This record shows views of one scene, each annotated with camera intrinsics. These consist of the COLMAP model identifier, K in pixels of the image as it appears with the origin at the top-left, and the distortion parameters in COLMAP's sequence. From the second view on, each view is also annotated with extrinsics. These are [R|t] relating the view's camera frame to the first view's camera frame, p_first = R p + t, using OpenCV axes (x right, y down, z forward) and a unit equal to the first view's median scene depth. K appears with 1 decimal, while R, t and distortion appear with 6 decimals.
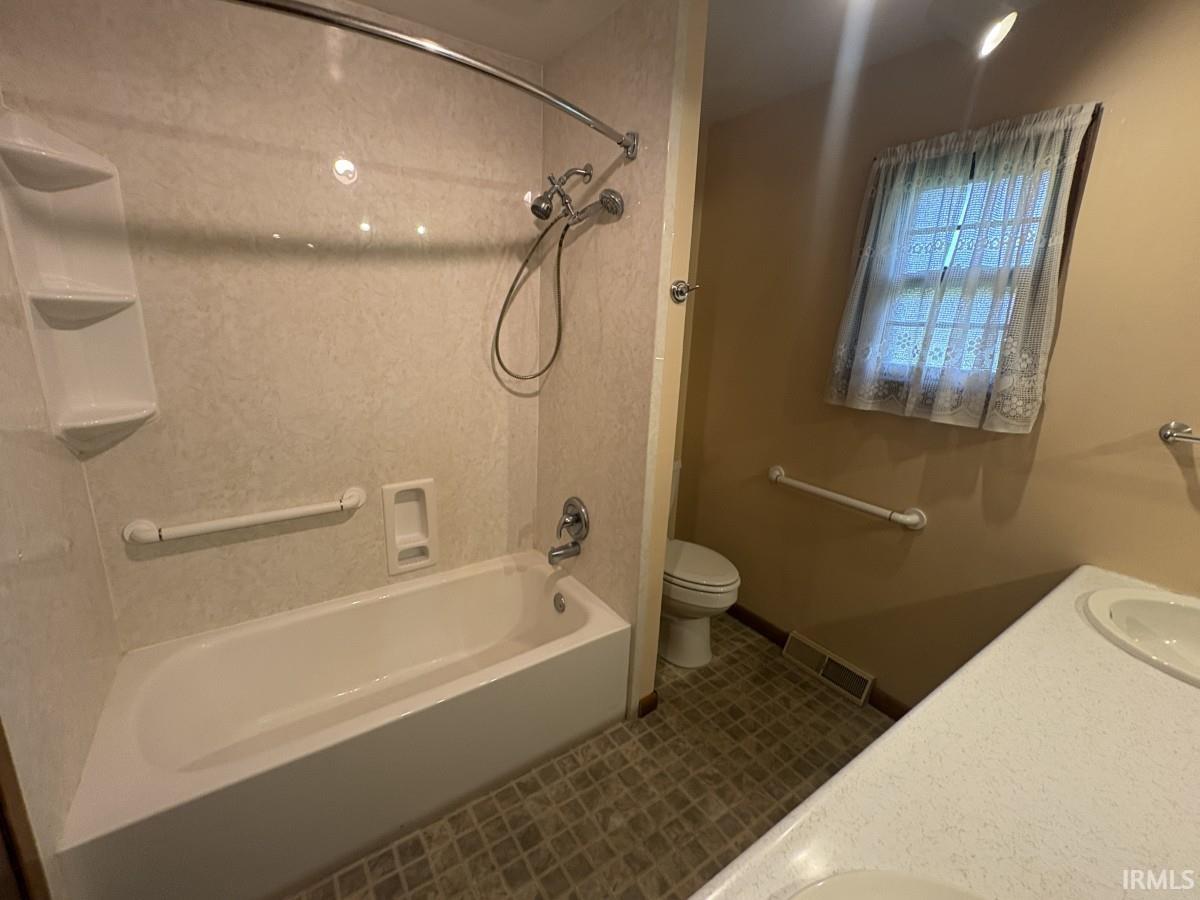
lens RADIAL K [[509.0, 0, 601.0], [0, 509.0, 446.8], [0, 0, 1]] dist [-0.001439, 0.000200]
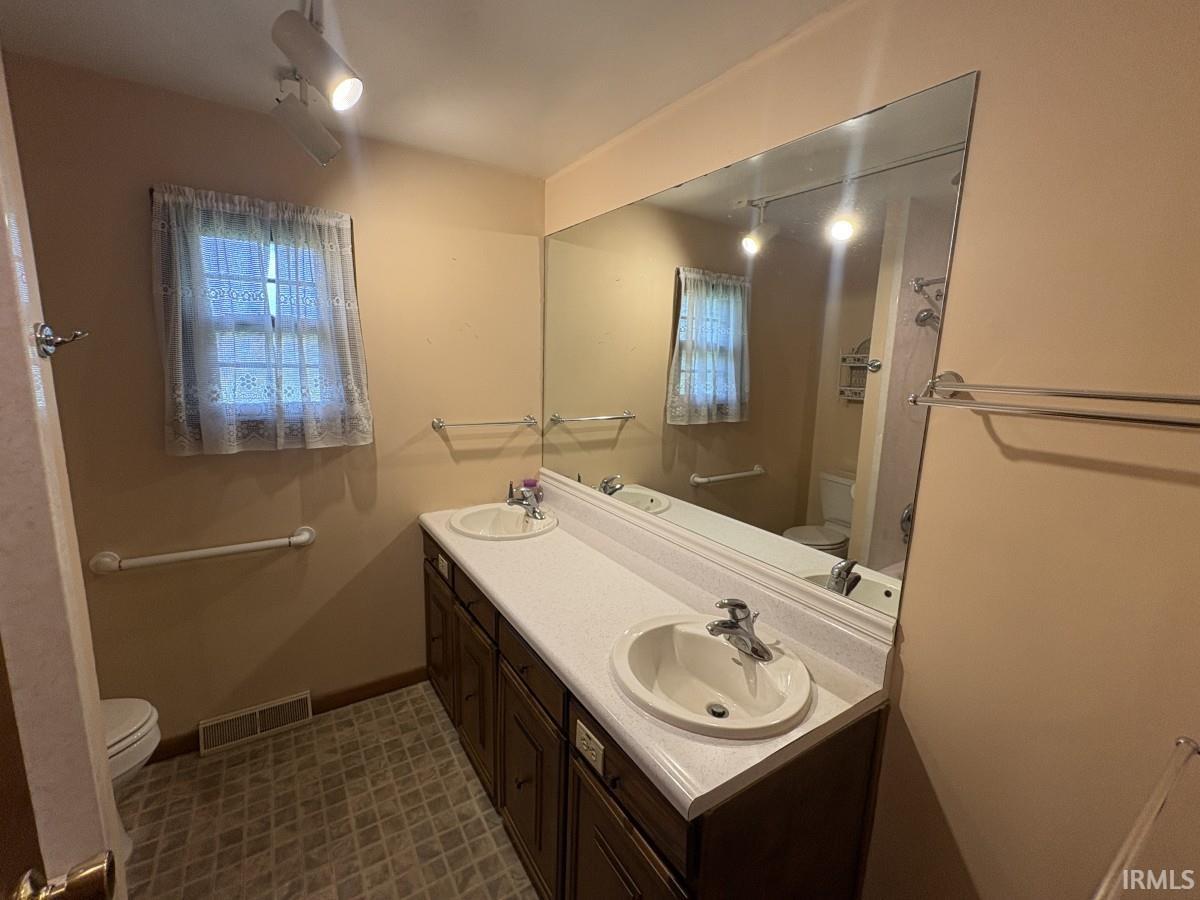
lens RADIAL K [[509.0, 0, 601.0], [0, 509.0, 446.8], [0, 0, 1]] dist [-0.001439, 0.000200]
pose [[0.032672, -0.208517, 0.977473, -0.421295], [0.217934, 0.955948, 0.196641, -0.125206], [-0.975416, 0.206600, 0.076676, 0.236264]]
